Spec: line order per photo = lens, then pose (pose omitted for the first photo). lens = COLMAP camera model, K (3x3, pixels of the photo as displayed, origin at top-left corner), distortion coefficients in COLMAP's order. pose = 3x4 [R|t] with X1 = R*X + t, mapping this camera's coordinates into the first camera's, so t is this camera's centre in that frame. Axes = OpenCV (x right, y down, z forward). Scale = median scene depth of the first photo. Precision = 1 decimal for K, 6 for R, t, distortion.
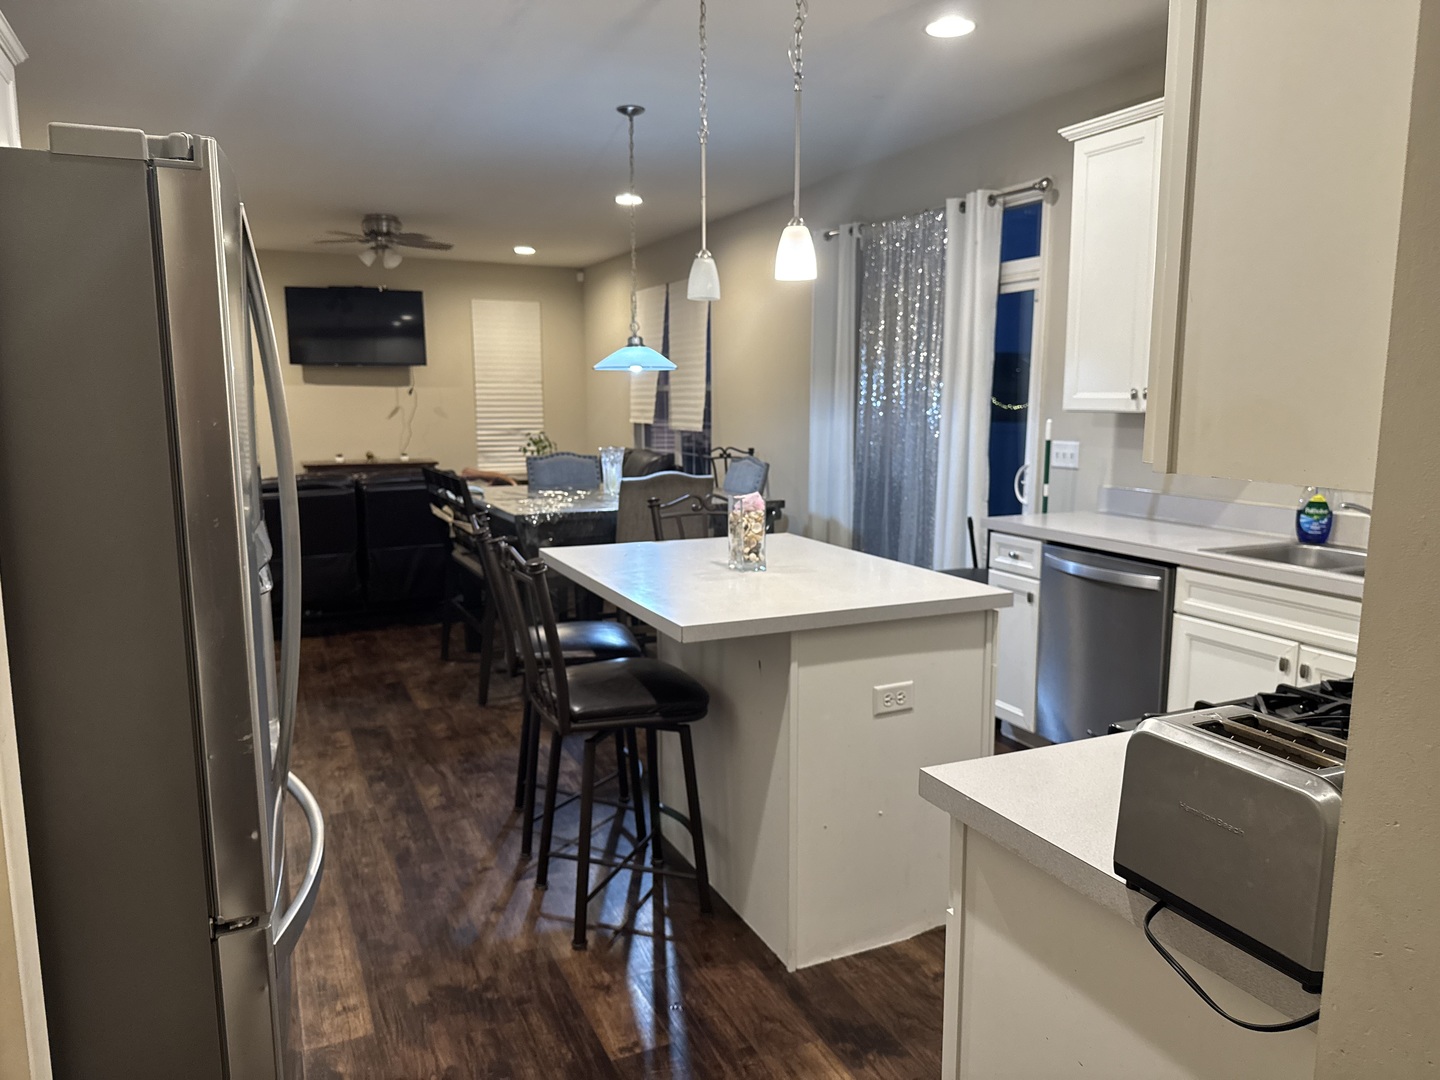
lens RADIAL K [[1013.6, 0, 718.7], [0, 1013.6, 548.6], [0, 0, 1]] dist [0.076163, -0.002014]
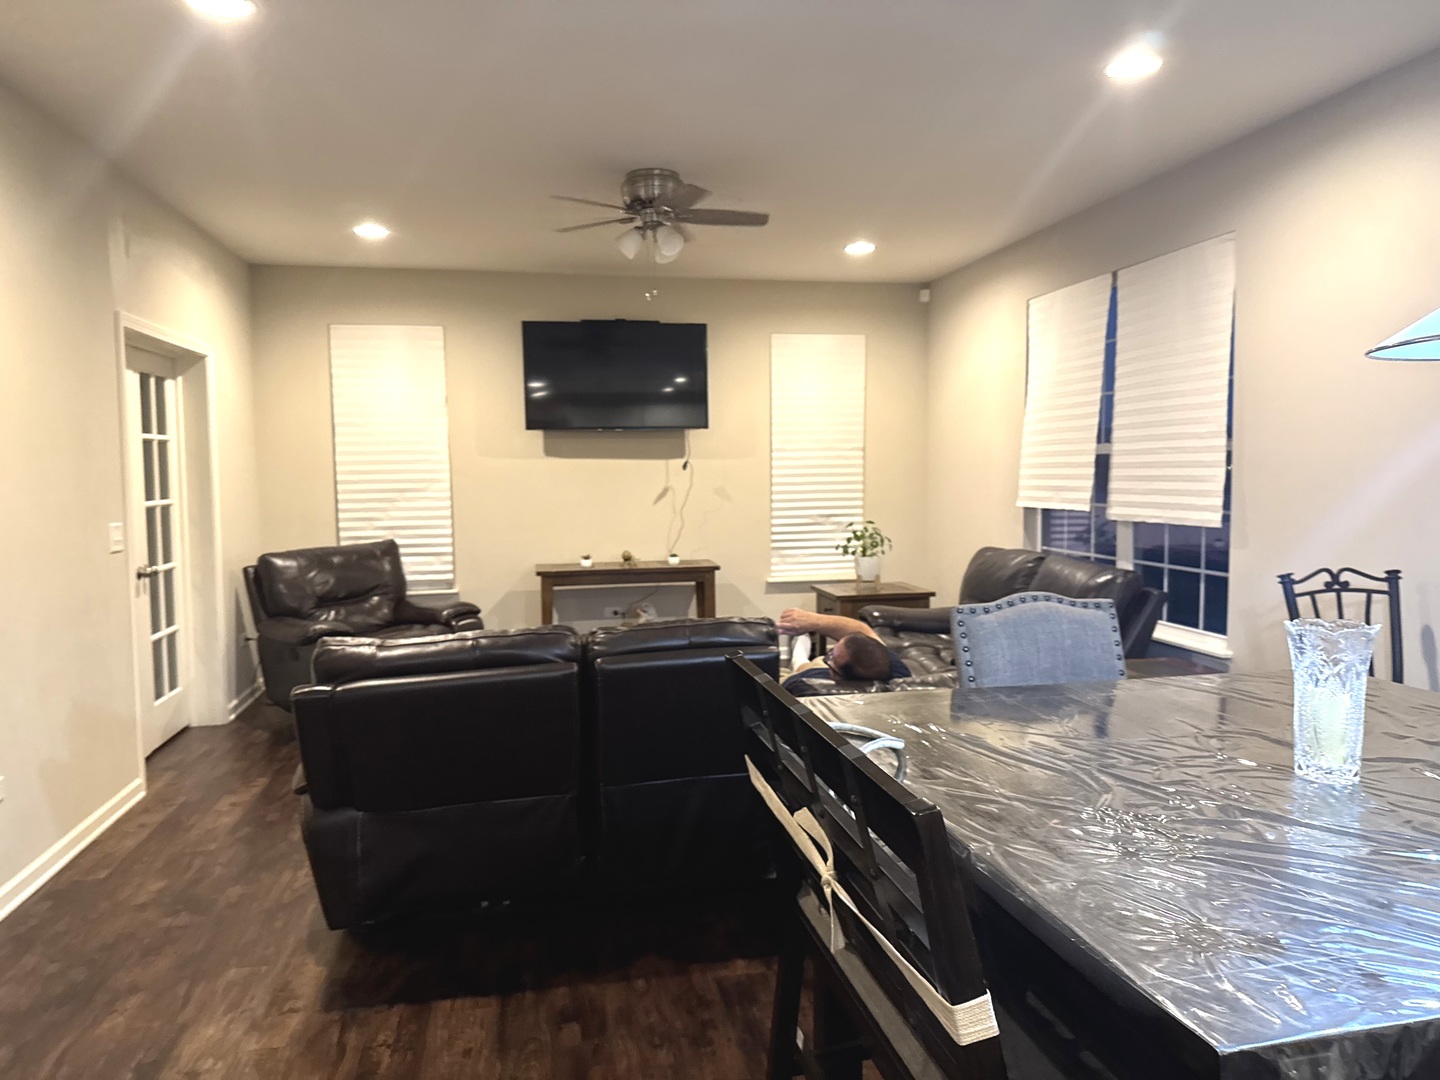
lens RADIAL K [[1013.6, 0, 718.7], [0, 1013.6, 548.6], [0, 0, 1]] dist [0.076163, -0.002014]
pose [[0.968676, 0.006989, -0.248231, -0.110356], [-0.024738, 0.997348, -0.068452, -0.051346], [0.247094, 0.072448, 0.966279, 0.351073]]
